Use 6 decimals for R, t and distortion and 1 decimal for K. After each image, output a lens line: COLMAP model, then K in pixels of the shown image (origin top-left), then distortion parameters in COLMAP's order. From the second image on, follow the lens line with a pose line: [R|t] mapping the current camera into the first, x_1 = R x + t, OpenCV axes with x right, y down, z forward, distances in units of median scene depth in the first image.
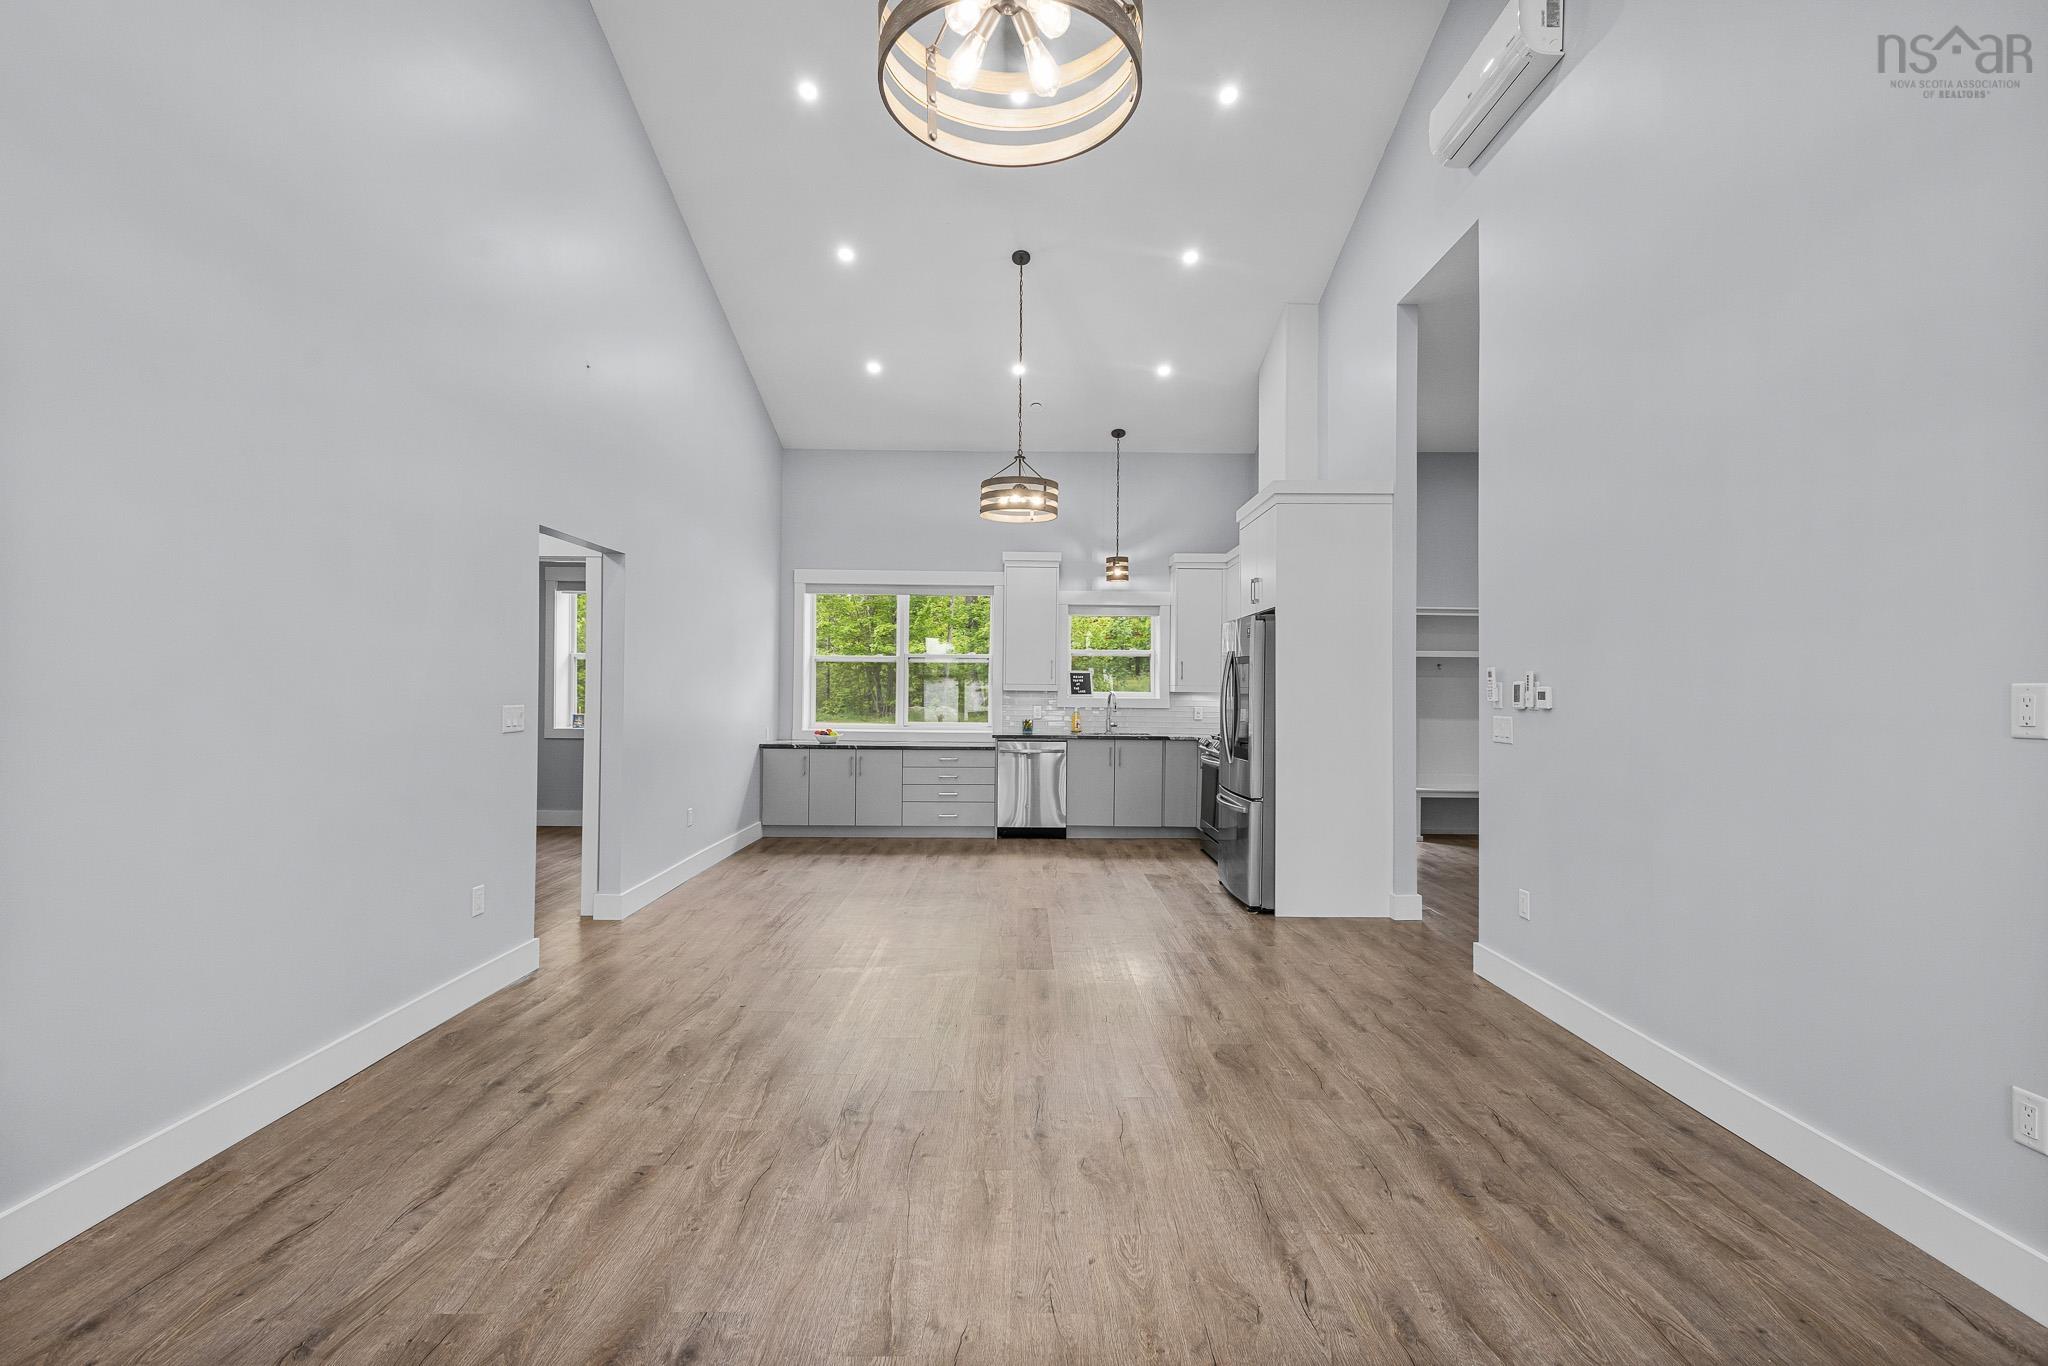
lens RADIAL K [[942.4, 0, 1021.2], [0, 942.4, 682.3], [0, 0, 1]] dist [0.014119, -0.004563]
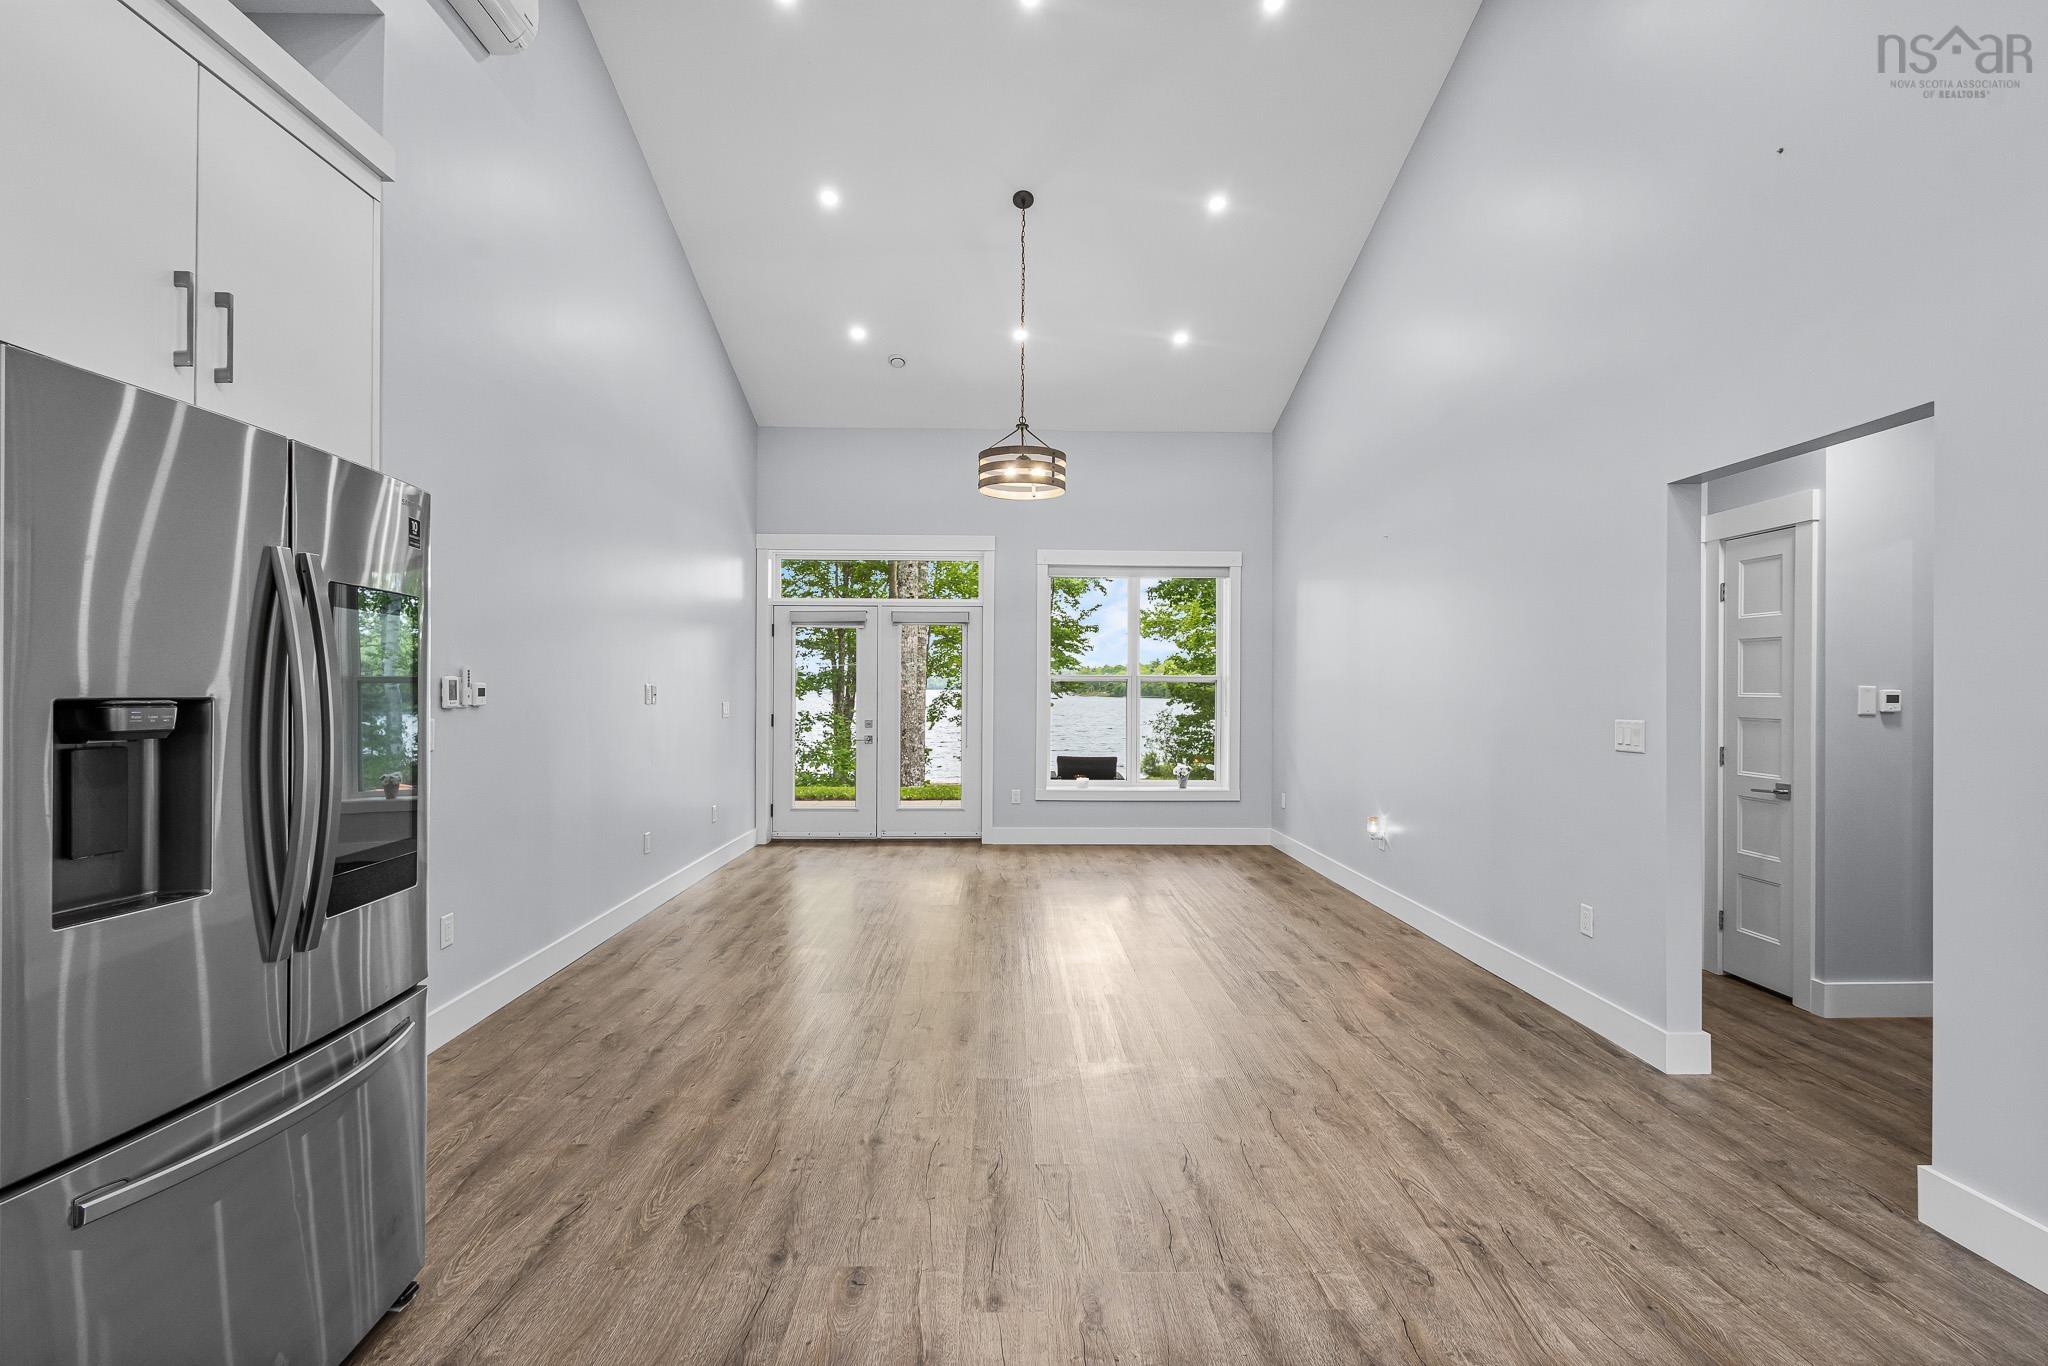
lens RADIAL K [[942.4, 0, 1019.6], [0, 942.4, 683.2], [0, 0, 1]] dist [0.014119, -0.004563]
pose [[-0.999771, -0.011837, -0.017801, 0.021434], [-0.011612, 0.999852, -0.012685, 0.010736], [0.017949, -0.012476, -0.999761, 2.106296]]
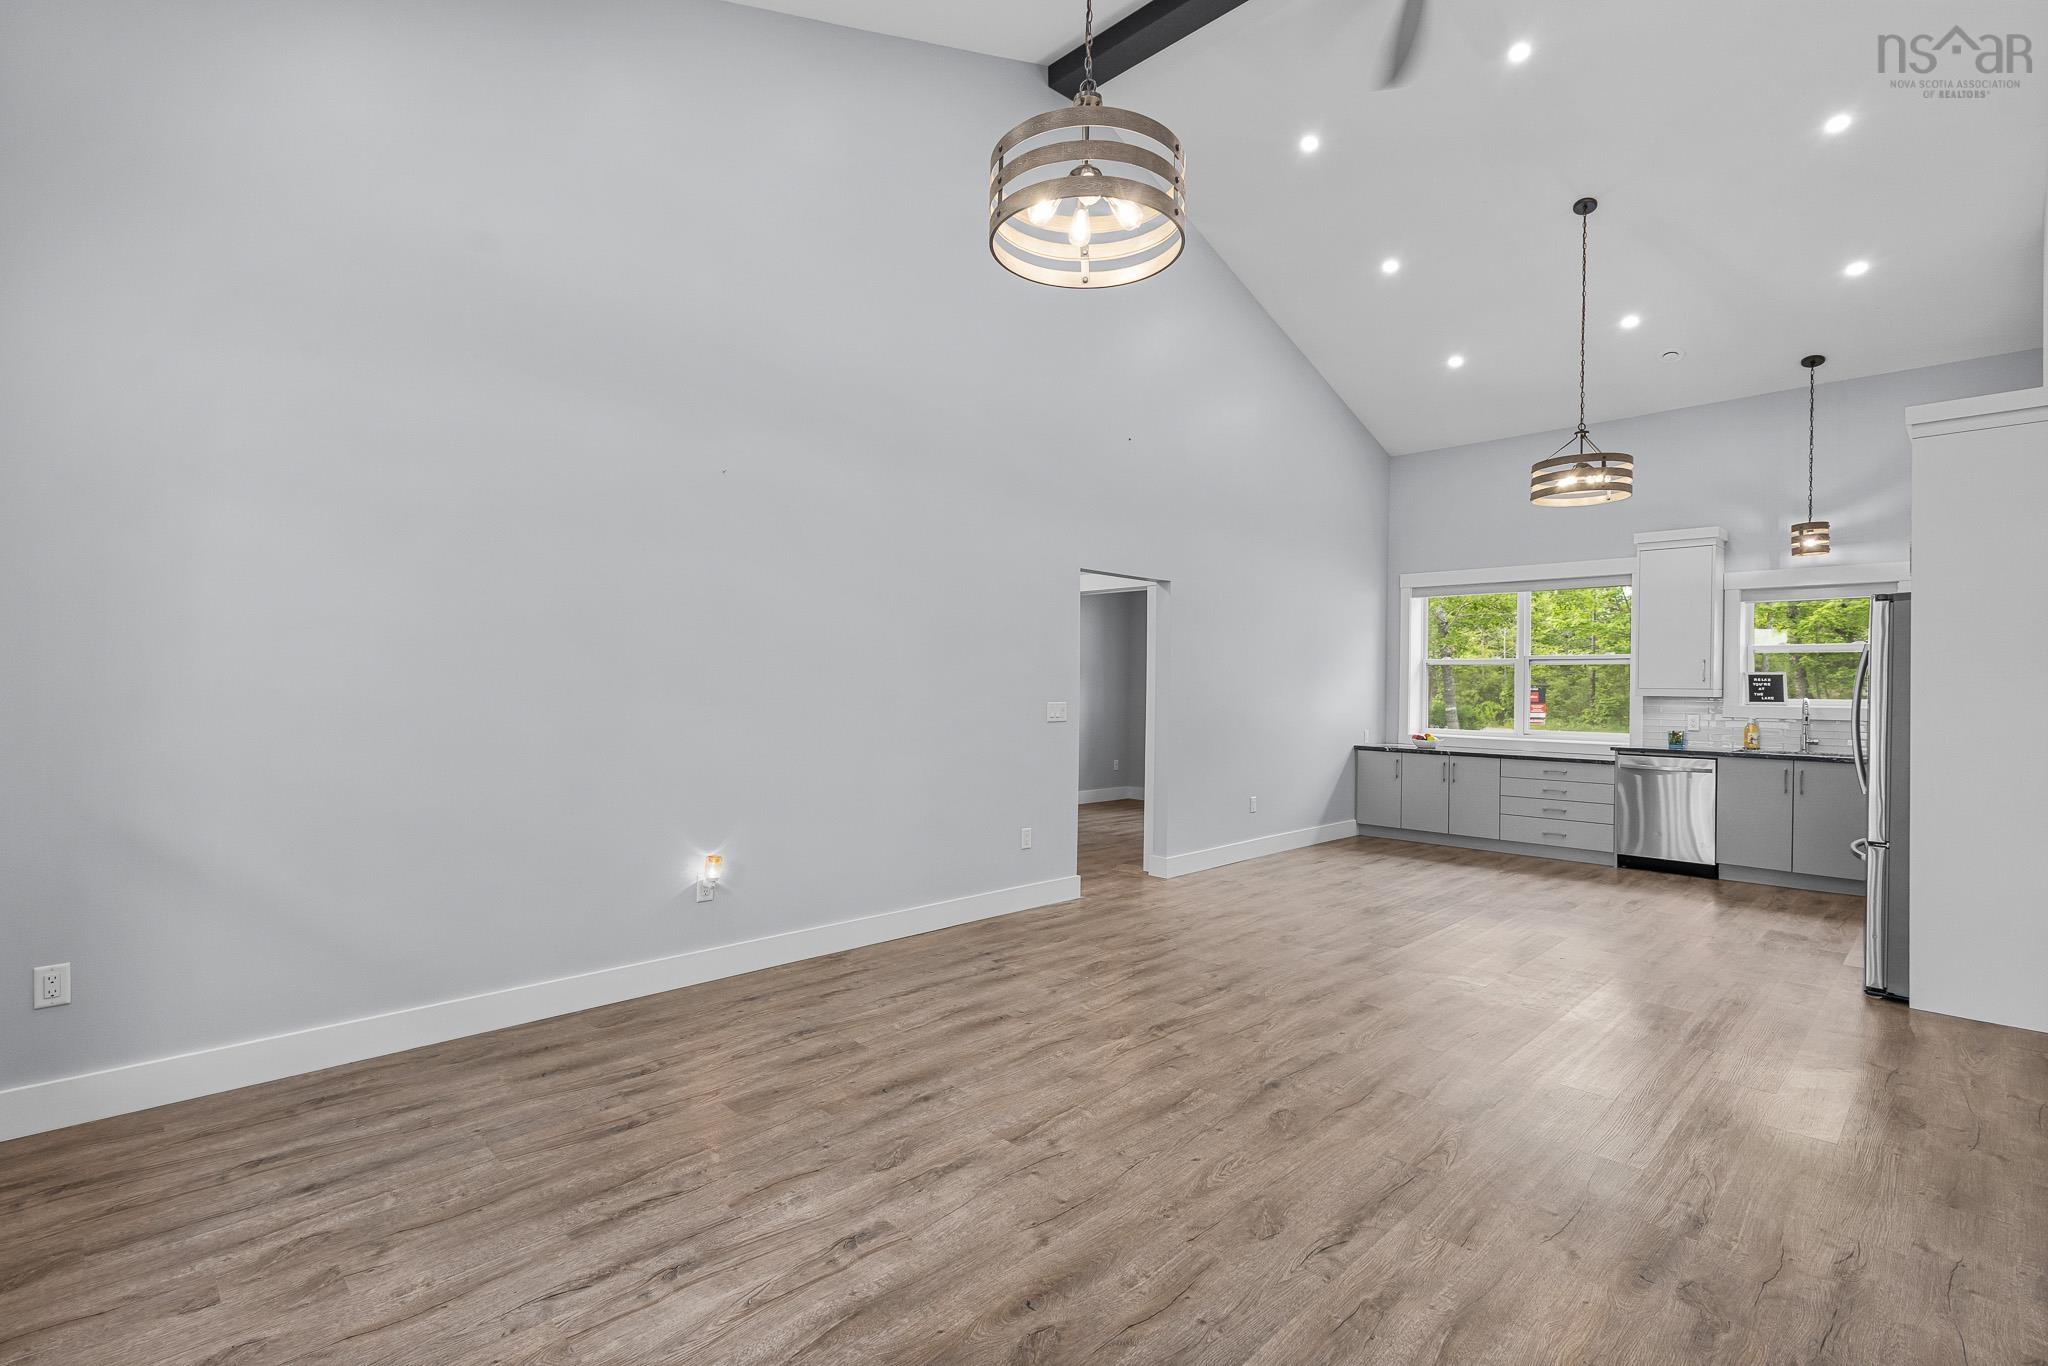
lens RADIAL K [[942.4, 0, 1016.3], [0, 942.4, 695.2], [0, 0, 1]] dist [0.014119, -0.004563]
pose [[0.699475, 0.006413, -0.714628, 0.467804], [-0.000781, 0.999966, 0.008209, 0.002730], [0.714657, -0.005184, 0.699456, -0.006850]]
